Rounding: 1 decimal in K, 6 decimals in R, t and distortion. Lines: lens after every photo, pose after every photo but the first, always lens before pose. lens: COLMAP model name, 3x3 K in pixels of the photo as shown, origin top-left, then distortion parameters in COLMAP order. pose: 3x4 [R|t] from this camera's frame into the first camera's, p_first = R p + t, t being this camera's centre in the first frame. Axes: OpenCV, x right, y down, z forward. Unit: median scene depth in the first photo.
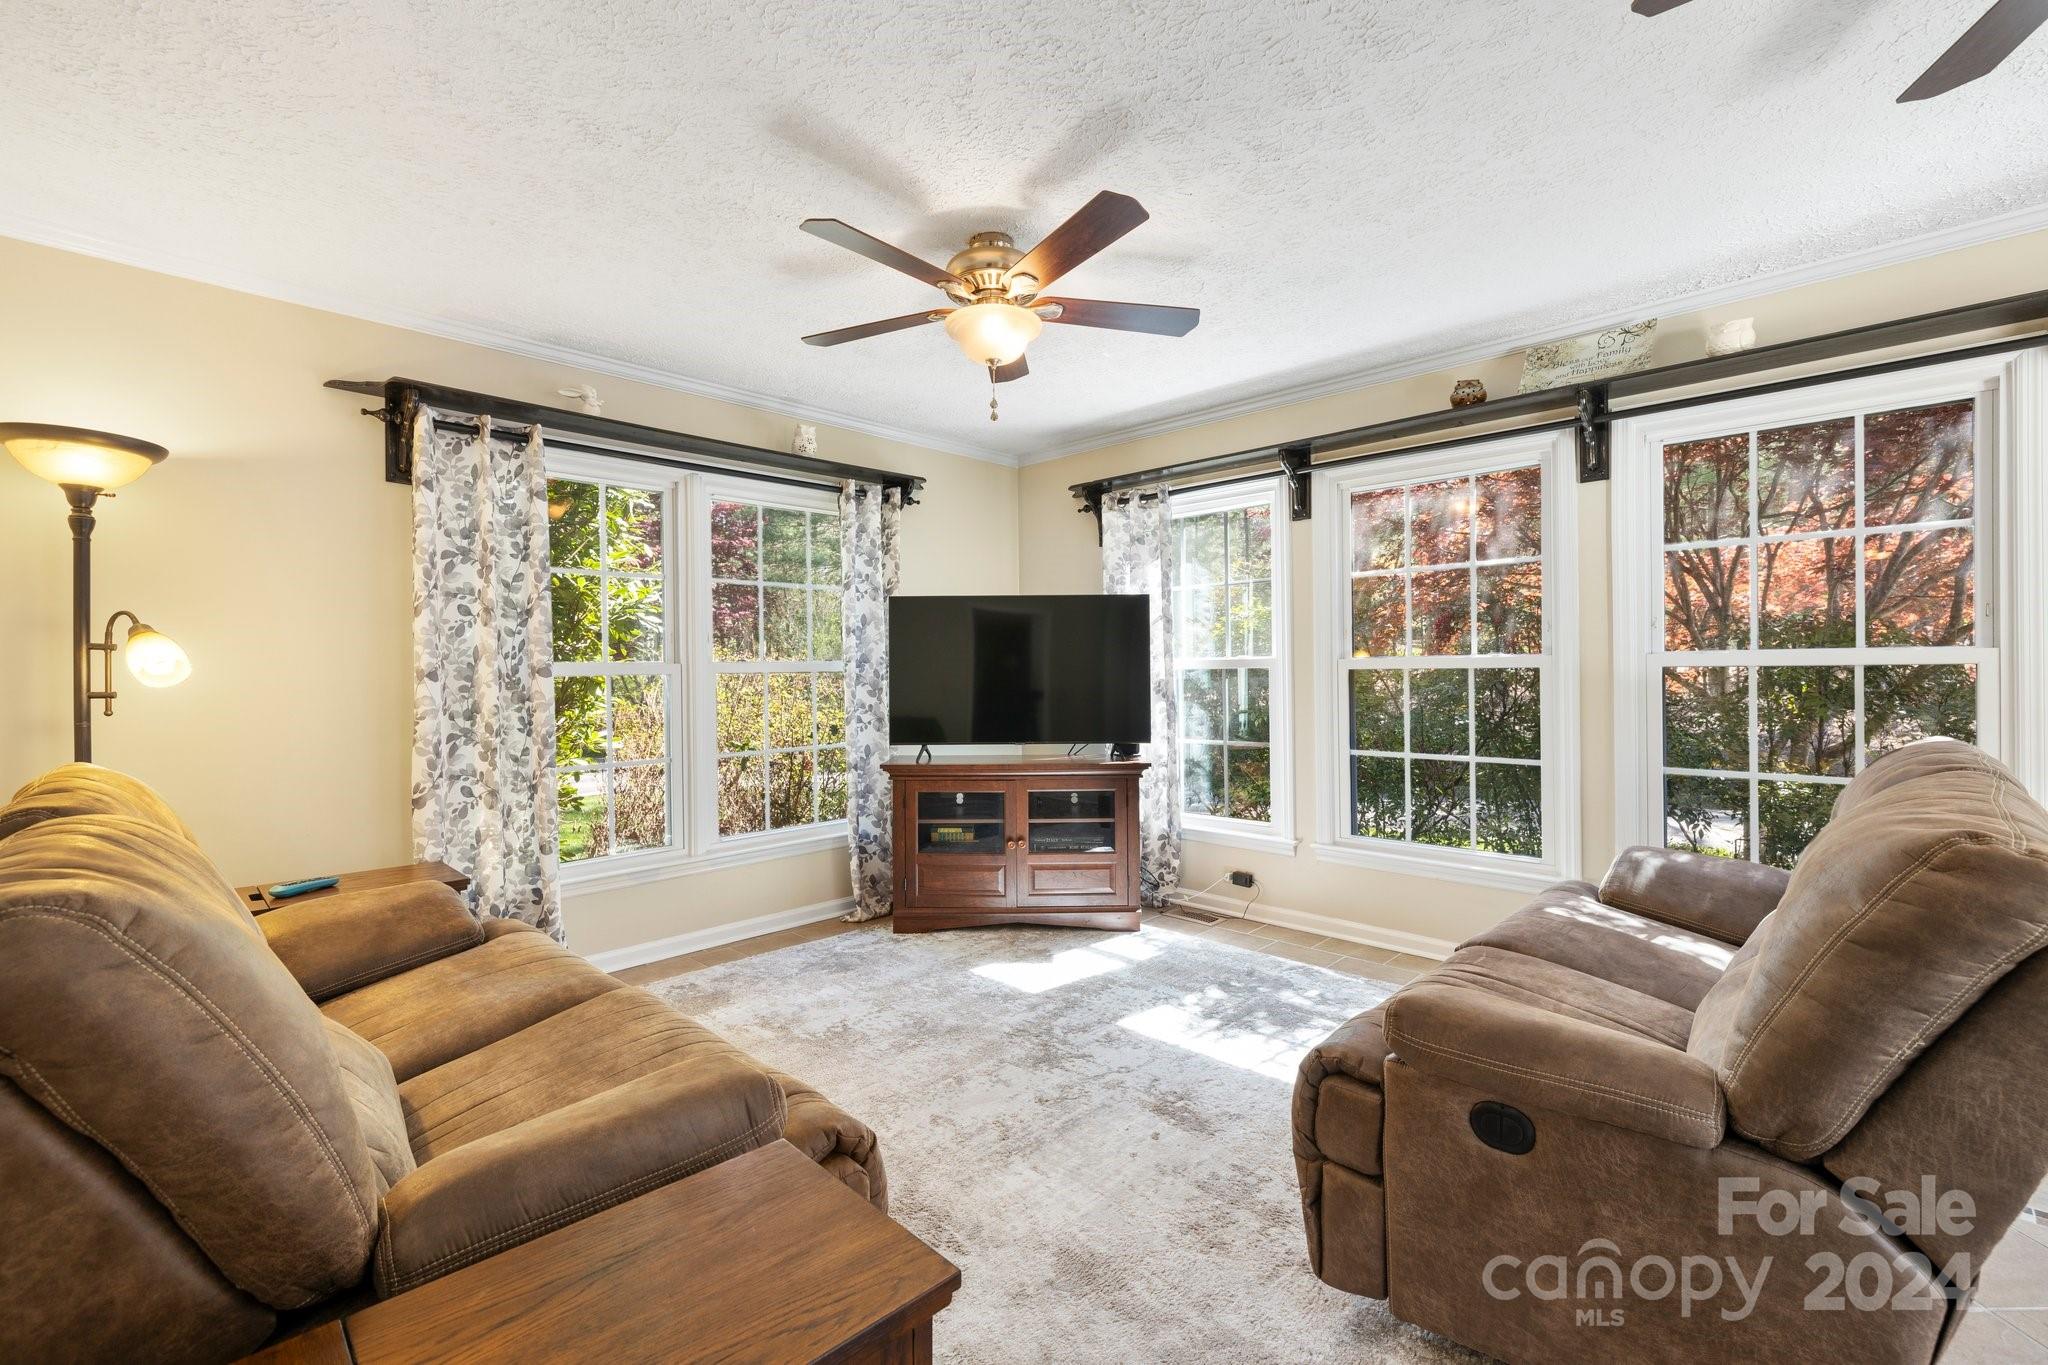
lens RADIAL K [[865.1, 0, 1038.5], [0, 865.1, 675.6], [0, 0, 1]] dist [0.000060, 0.000424]
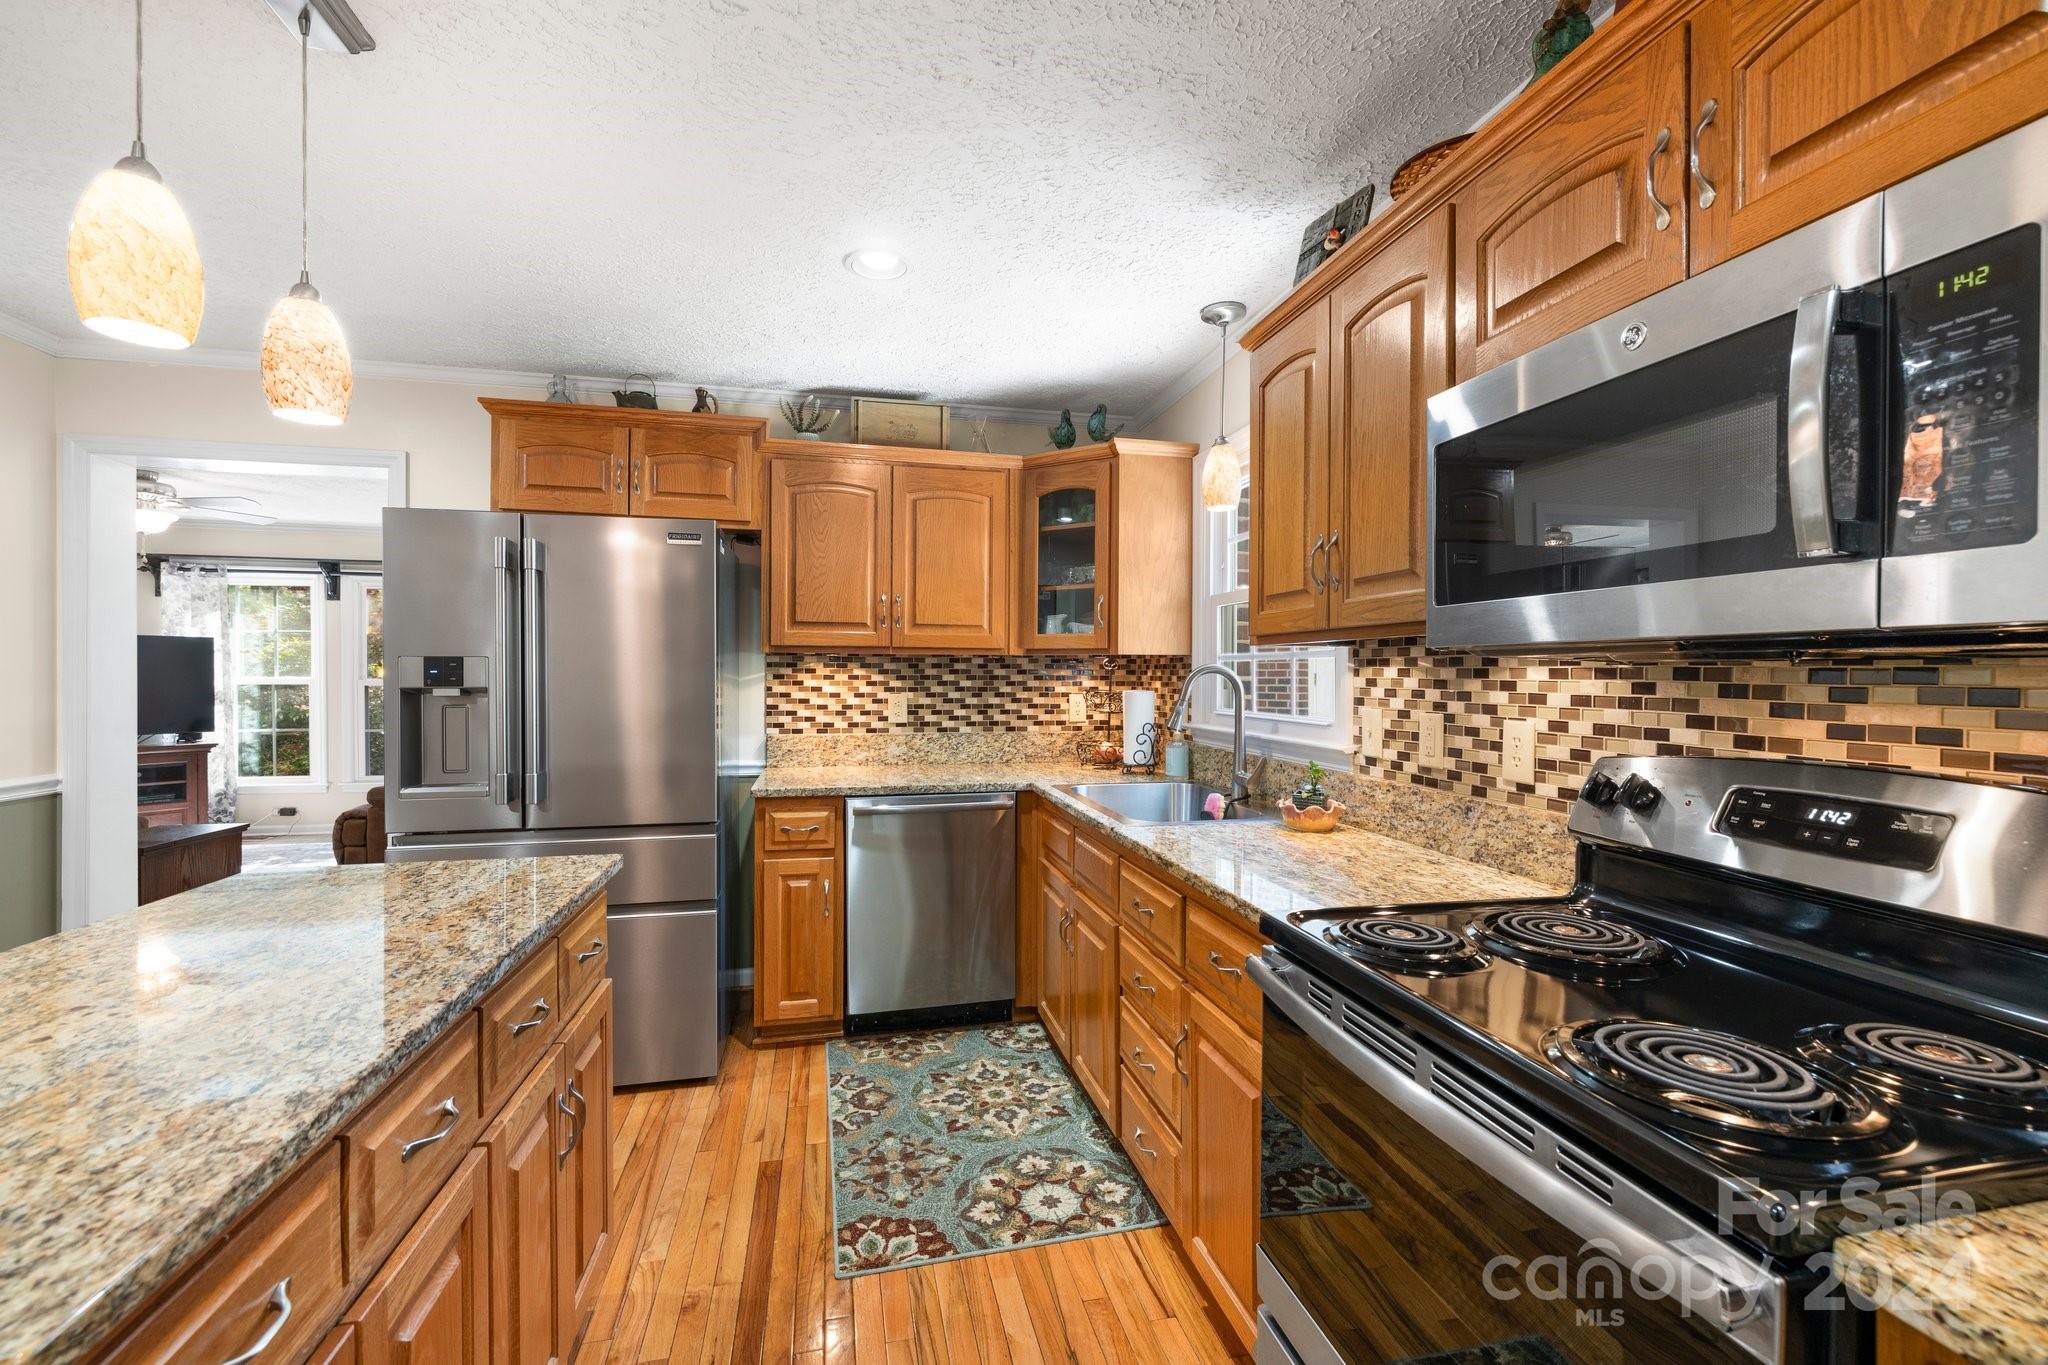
lens RADIAL K [[865.1, 0, 1045.6], [0, 865.1, 686.4], [0, 0, 1]] dist [0.000060, 0.000424]
pose [[0.558281, -0.001038, 0.829651, -0.308575], [-0.009473, 0.999926, 0.007626, -0.028641], [-0.829598, -0.012117, 0.558230, -1.056383]]
